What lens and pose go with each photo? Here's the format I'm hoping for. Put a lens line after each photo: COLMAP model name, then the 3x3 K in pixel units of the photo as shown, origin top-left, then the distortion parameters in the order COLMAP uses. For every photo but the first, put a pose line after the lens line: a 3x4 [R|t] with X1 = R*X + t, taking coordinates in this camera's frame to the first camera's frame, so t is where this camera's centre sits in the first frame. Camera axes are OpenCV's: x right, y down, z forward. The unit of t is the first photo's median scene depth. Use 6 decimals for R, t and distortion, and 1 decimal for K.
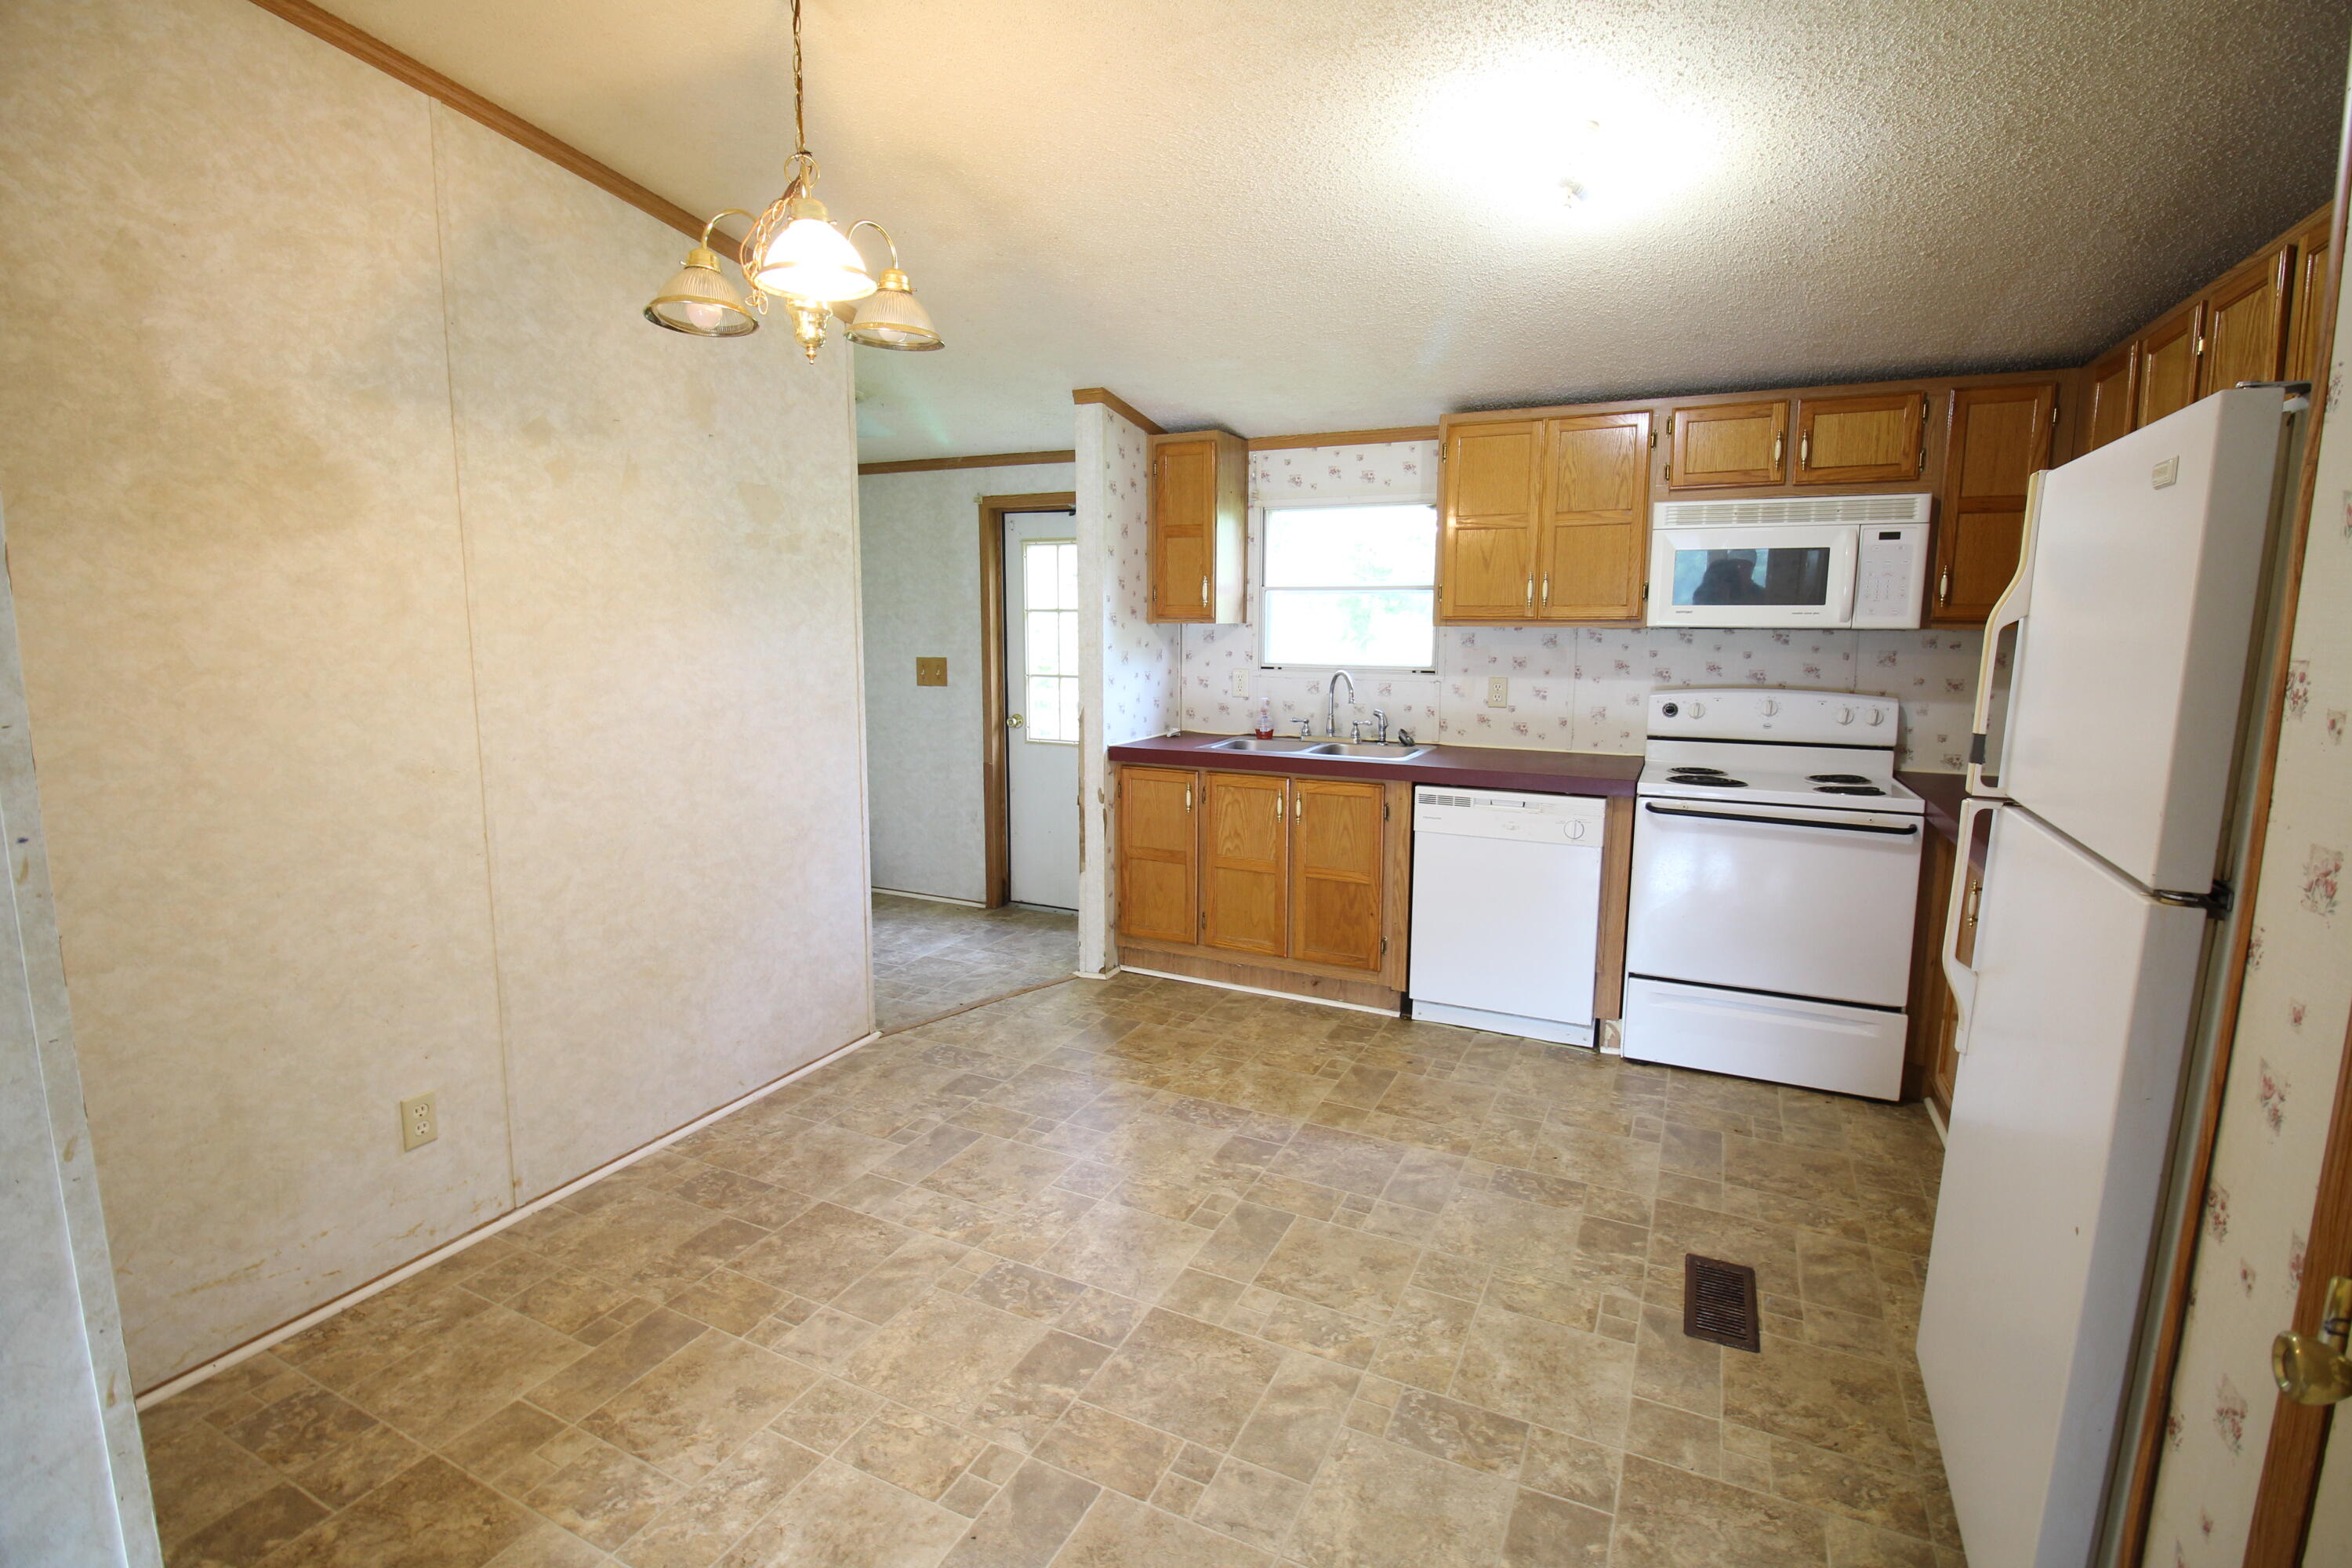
lens RADIAL K [[1100.0, 0, 1182.5], [0, 1100.0, 778.8], [0, 0, 1]] dist [-0.001750, -0.000076]
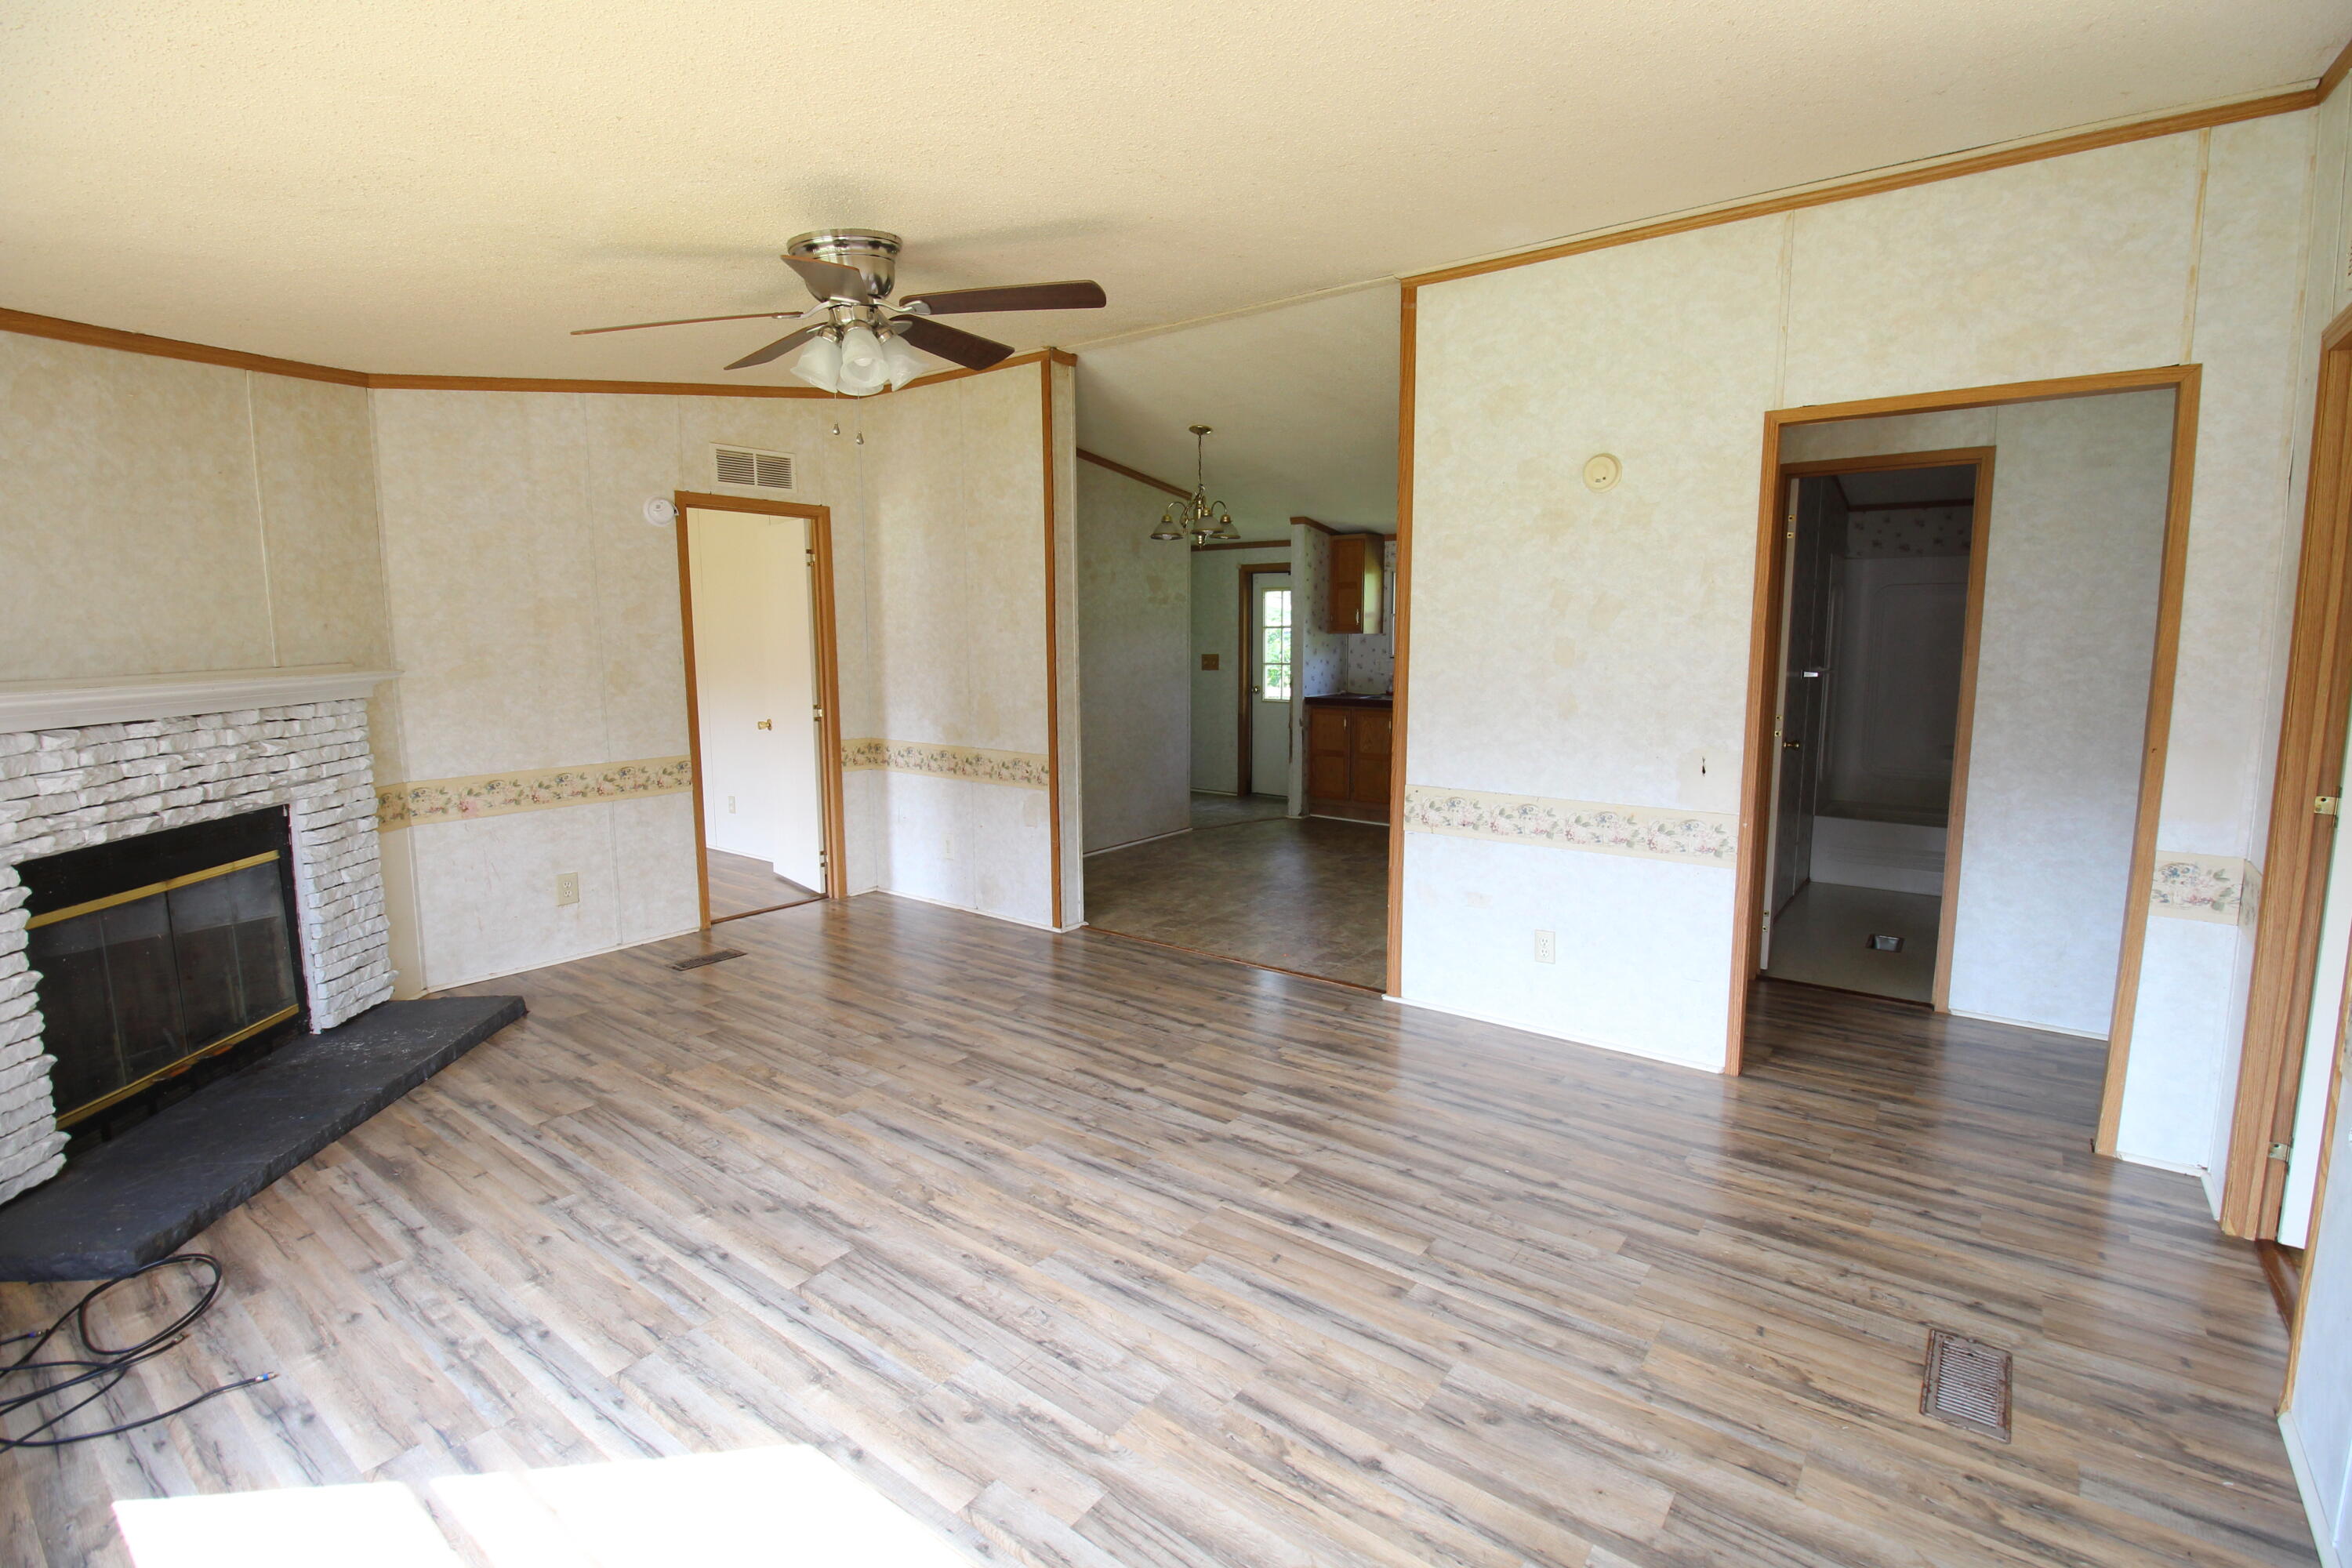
lens RADIAL K [[1100.0, 0, 1189.5], [0, 1100.0, 780.6], [0, 0, 1]] dist [-0.001750, -0.000076]
pose [[0.980398, 0.017177, -0.196277, 0.120439], [-0.019109, 0.999786, -0.007956, 0.141796], [0.196098, 0.011551, 0.980516, -0.976801]]
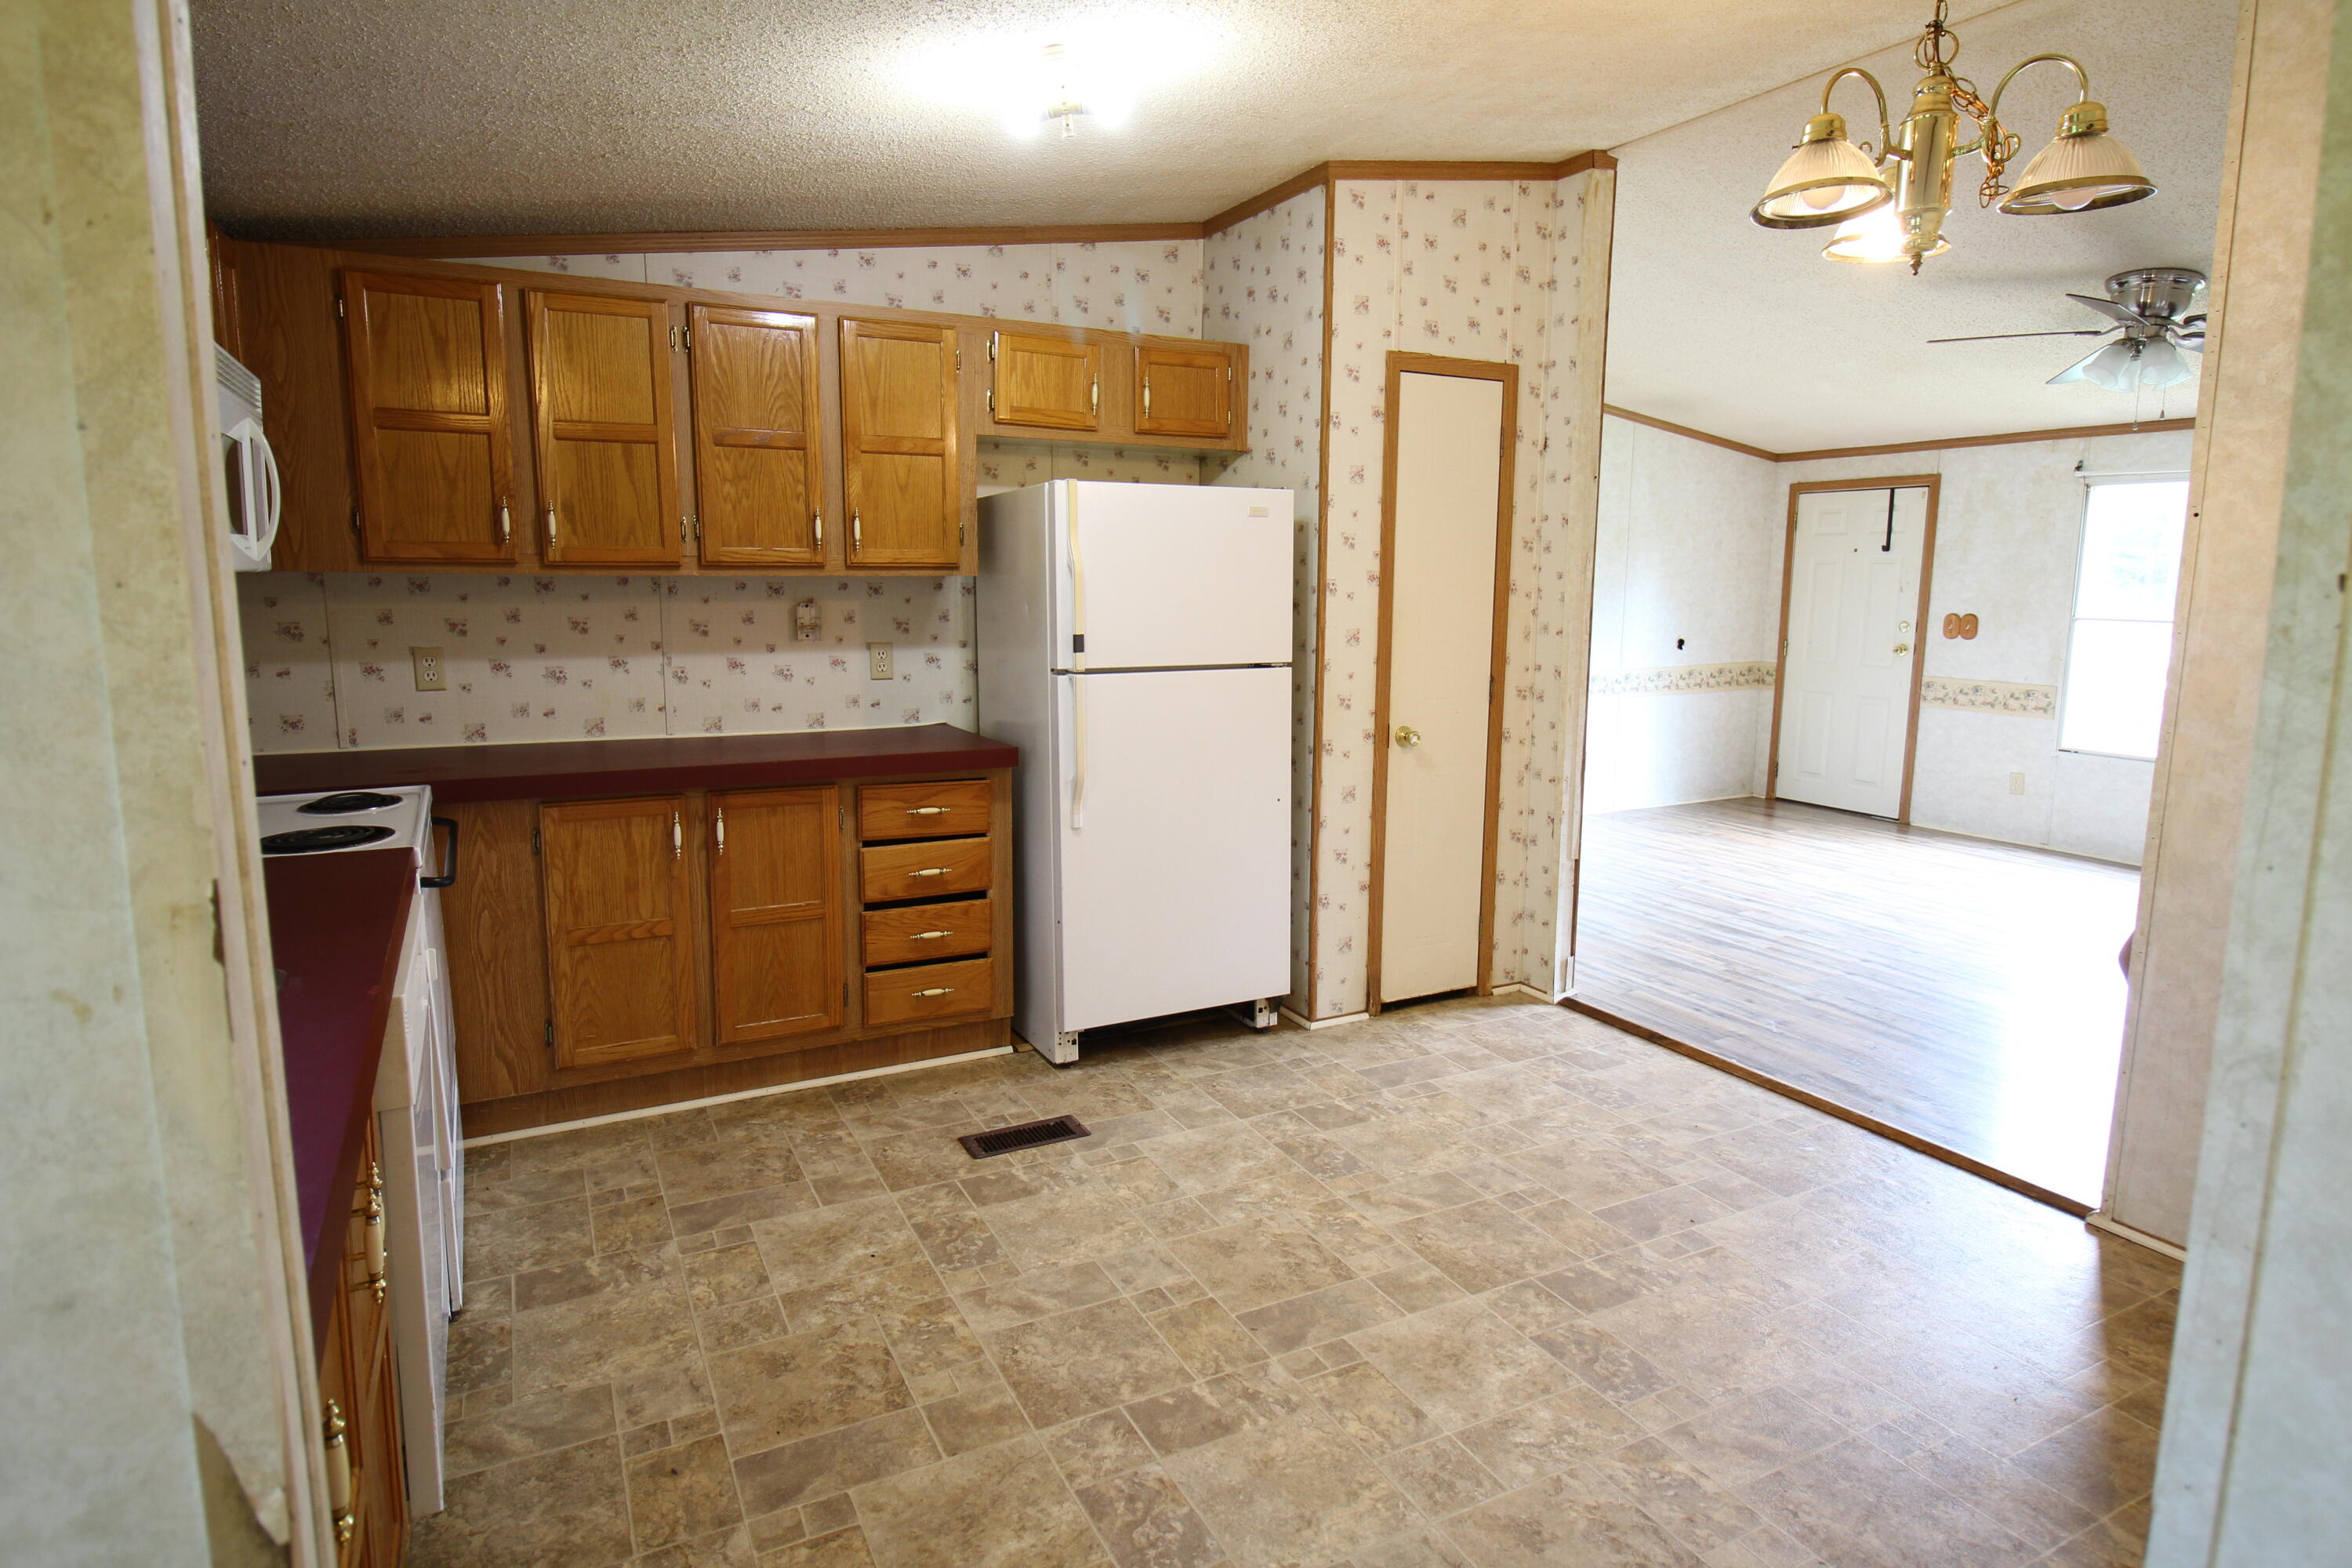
lens RADIAL K [[1309.2, 0, 1176.5], [0, 1309.2, 774.1], [0, 0, 1]] dist [-0.003453, -0.000610]
pose [[-0.808427, -0.099569, 0.580114, -0.247209], [0.075871, 0.959738, 0.270457, -0.158746], [-0.583686, 0.262658, -0.768324, 1.092144]]
